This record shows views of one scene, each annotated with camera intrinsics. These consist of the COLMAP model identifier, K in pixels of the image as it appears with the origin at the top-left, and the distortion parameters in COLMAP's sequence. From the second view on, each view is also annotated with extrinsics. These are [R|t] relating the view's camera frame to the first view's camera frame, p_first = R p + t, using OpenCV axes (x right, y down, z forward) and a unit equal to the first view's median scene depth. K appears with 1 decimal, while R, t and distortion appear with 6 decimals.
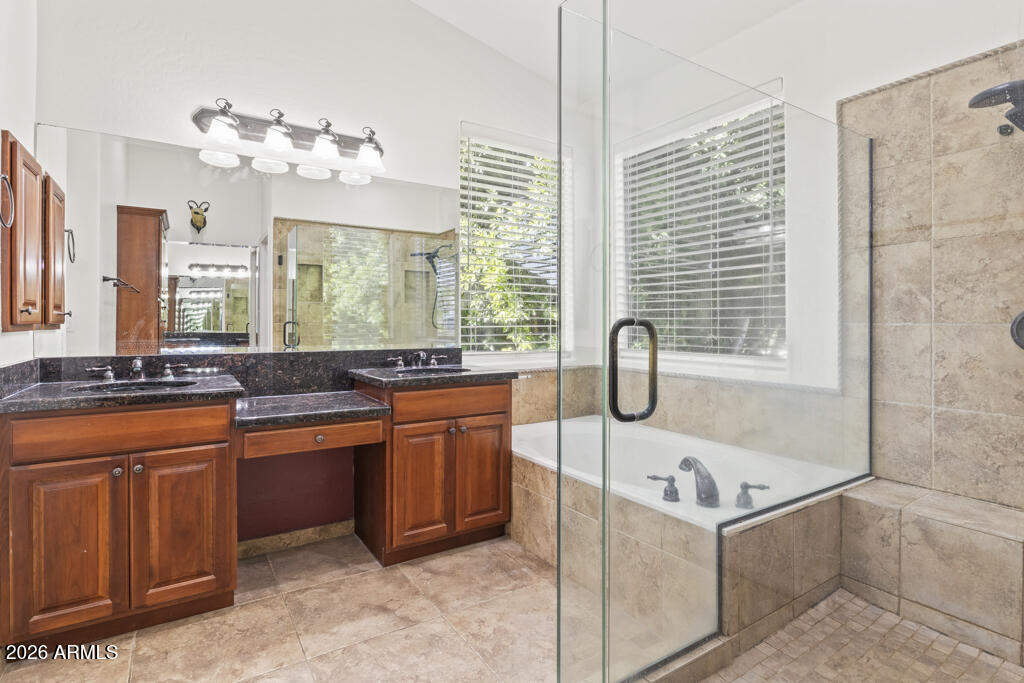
lens RADIAL K [[512.1, 0, 516.1], [0, 512.1, 327.0], [0, 0, 1]] dist [-0.008637, -0.000782]
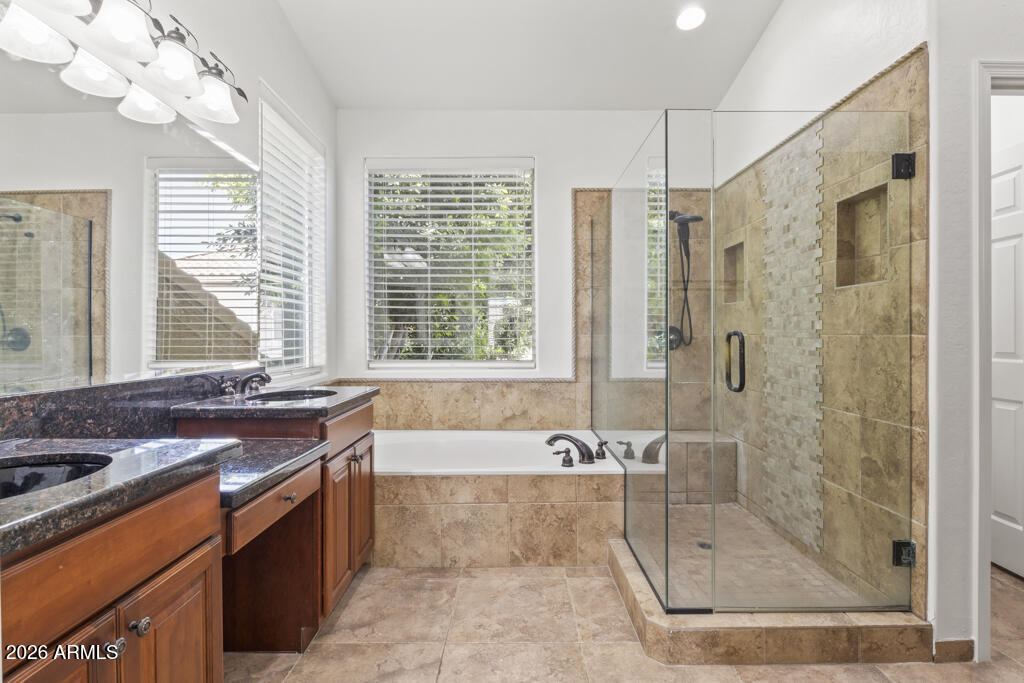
lens RADIAL K [[505.0, 0, 511.8], [0, 505.0, 336.6], [0, 0, 1]] dist [-0.010246, 0.000127]
pose [[0.545085, -0.003982, 0.838371, -0.691517], [0.008530, 0.999963, -0.000797, -0.002530], [-0.838337, 0.007586, 0.545099, 0.307689]]
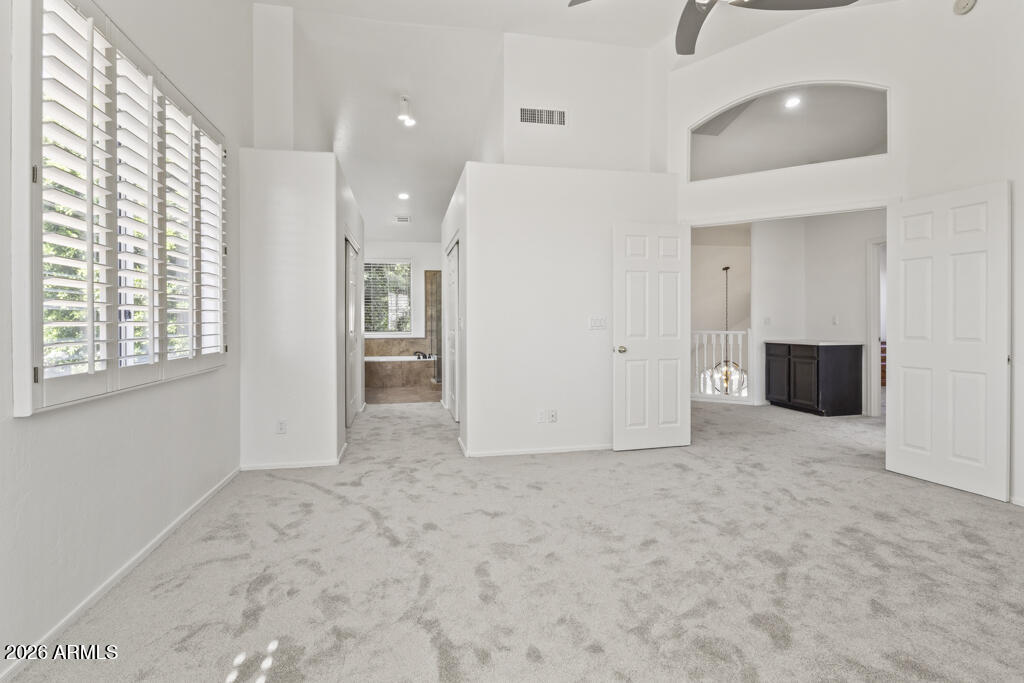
lens RADIAL K [[512.1, 0, 516.1], [0, 512.1, 327.0], [0, 0, 1]] dist [-0.008637, -0.000782]
pose [[0.352237, -0.008746, 0.935870, -2.988691], [0.010572, 0.999930, 0.005365, 0.017212], [-0.935851, 0.008004, 0.352305, -1.192604]]
